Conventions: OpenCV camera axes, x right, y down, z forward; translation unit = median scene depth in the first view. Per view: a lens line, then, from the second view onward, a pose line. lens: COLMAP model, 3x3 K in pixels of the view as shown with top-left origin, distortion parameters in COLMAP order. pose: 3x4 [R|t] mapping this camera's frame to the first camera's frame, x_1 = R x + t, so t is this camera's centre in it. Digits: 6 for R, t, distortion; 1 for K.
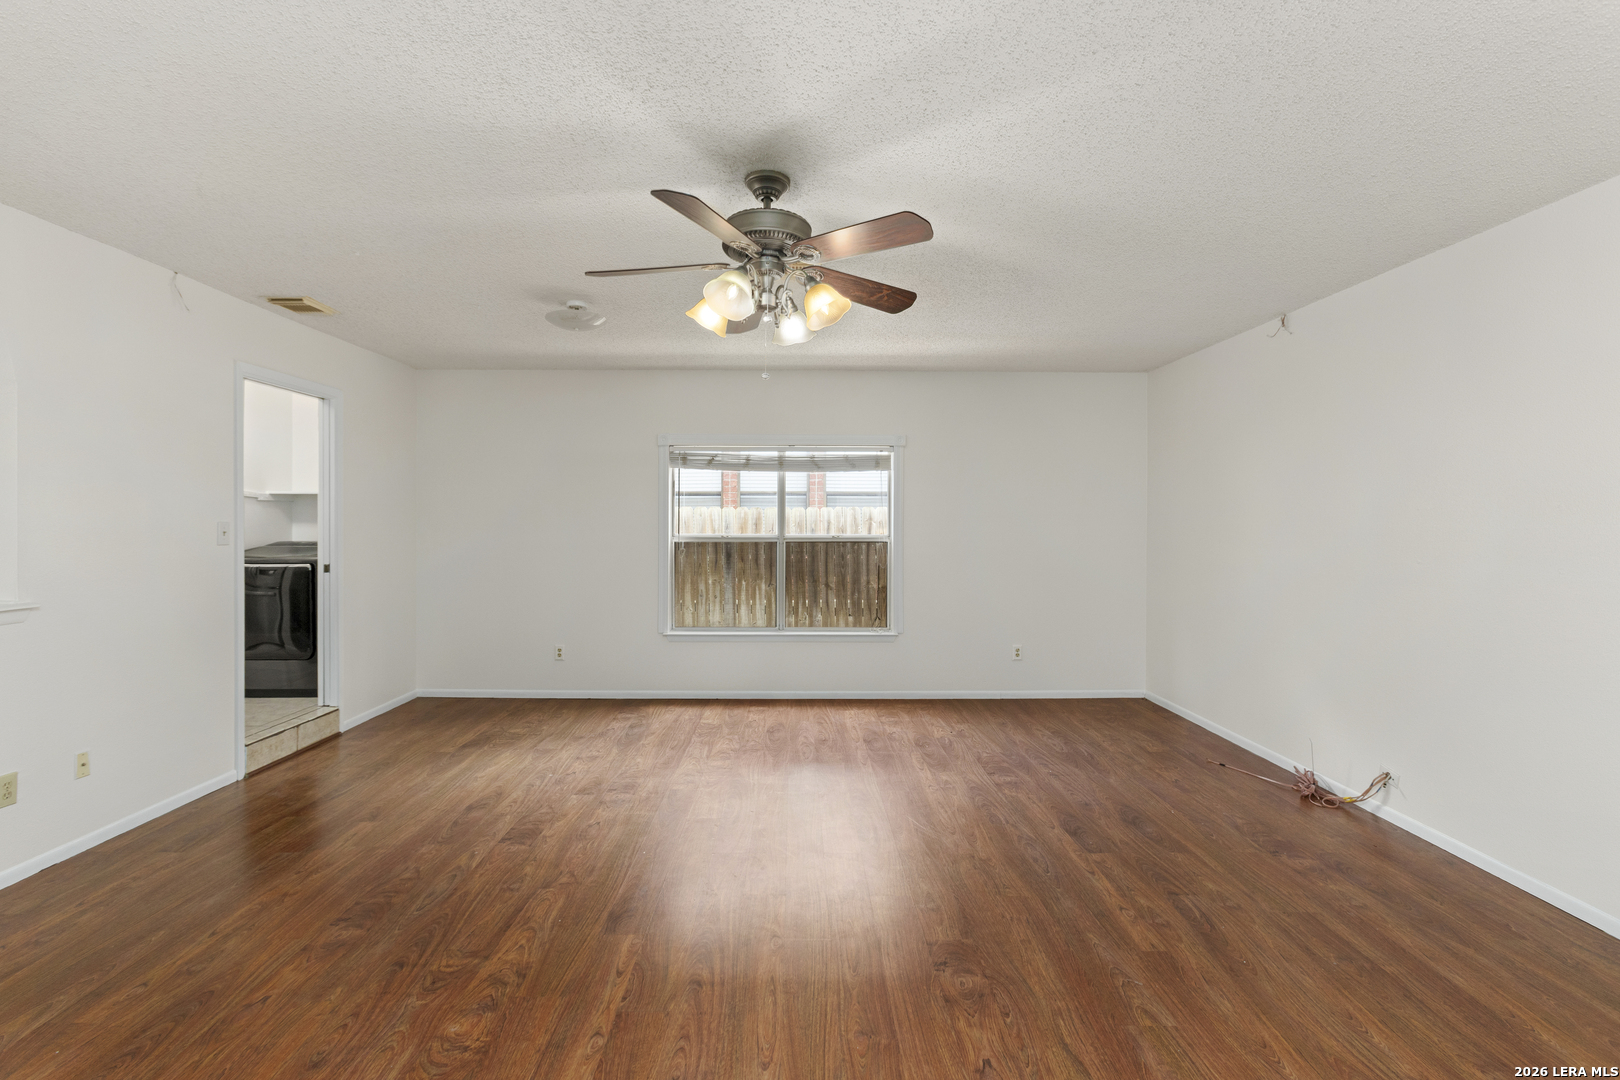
lens RADIAL K [[741.3, 0, 790.2], [0, 741.3, 516.0], [0, 0, 1]] dist [-0.021458, 0.012282]
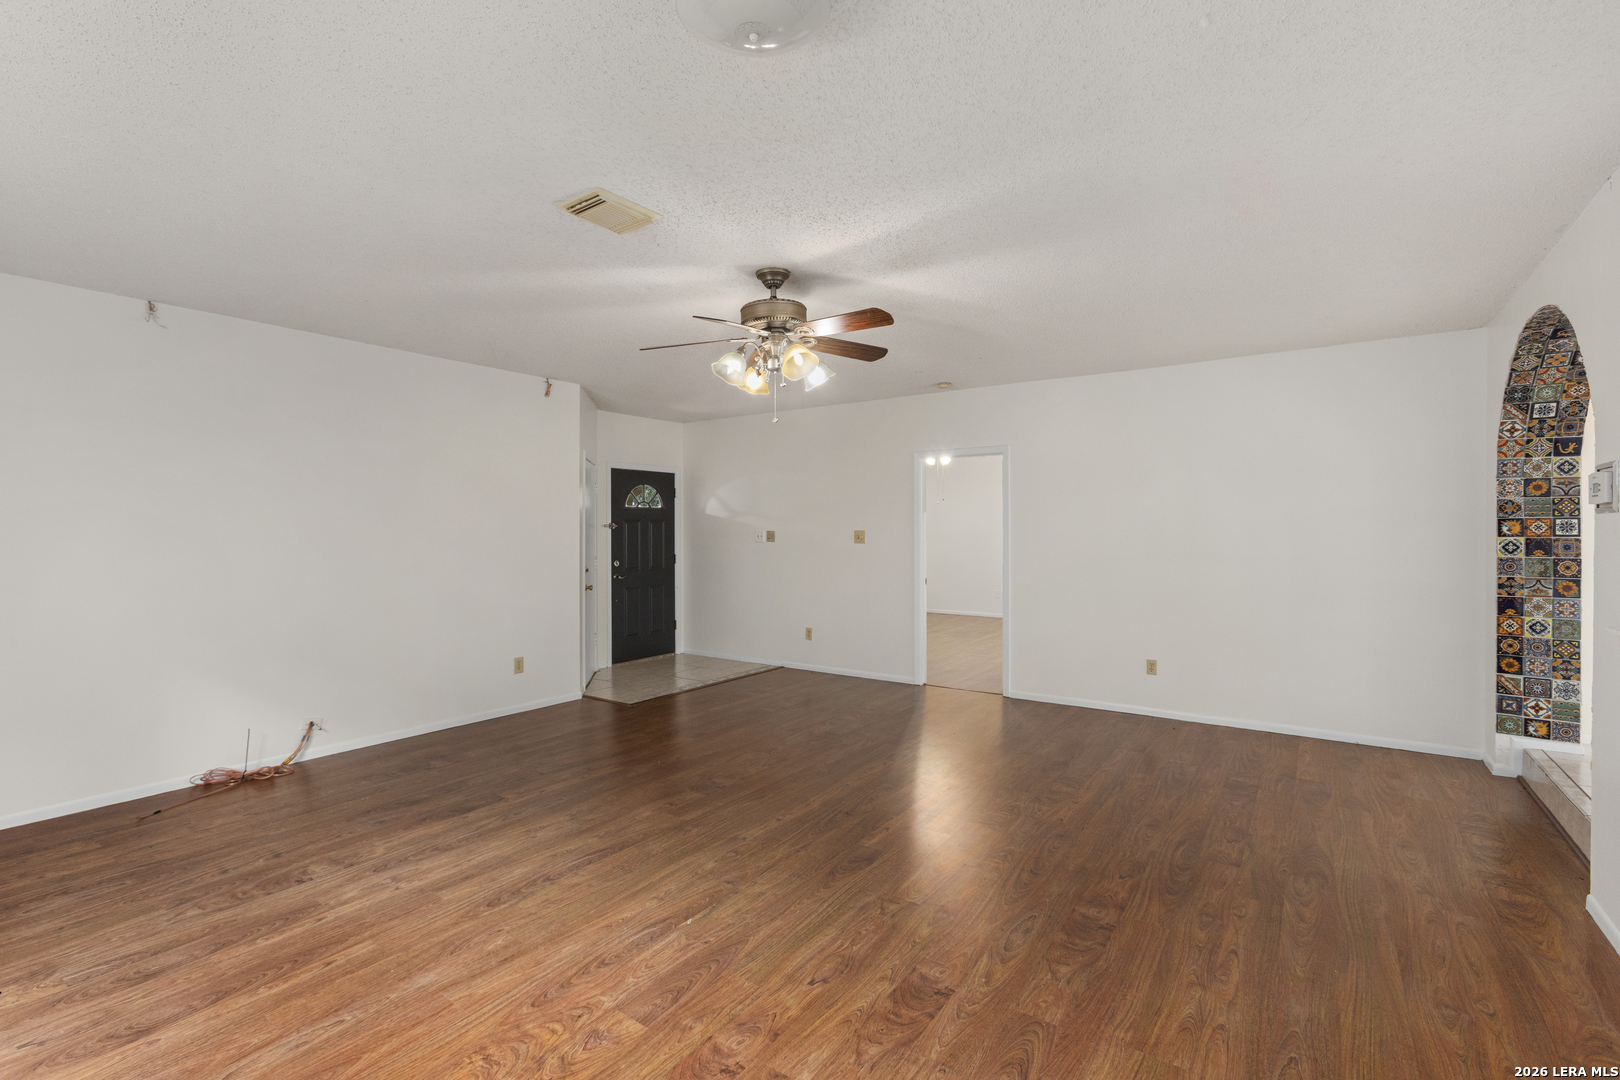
lens RADIAL K [[741.3, 0, 790.2], [0, 741.3, 516.0], [0, 0, 1]] dist [-0.021458, 0.012282]
pose [[-0.810053, 0.007762, 0.586306, -0.666561], [-0.006905, 0.999717, -0.022775, 0.007511], [-0.586316, -0.022497, -0.809770, 1.627365]]
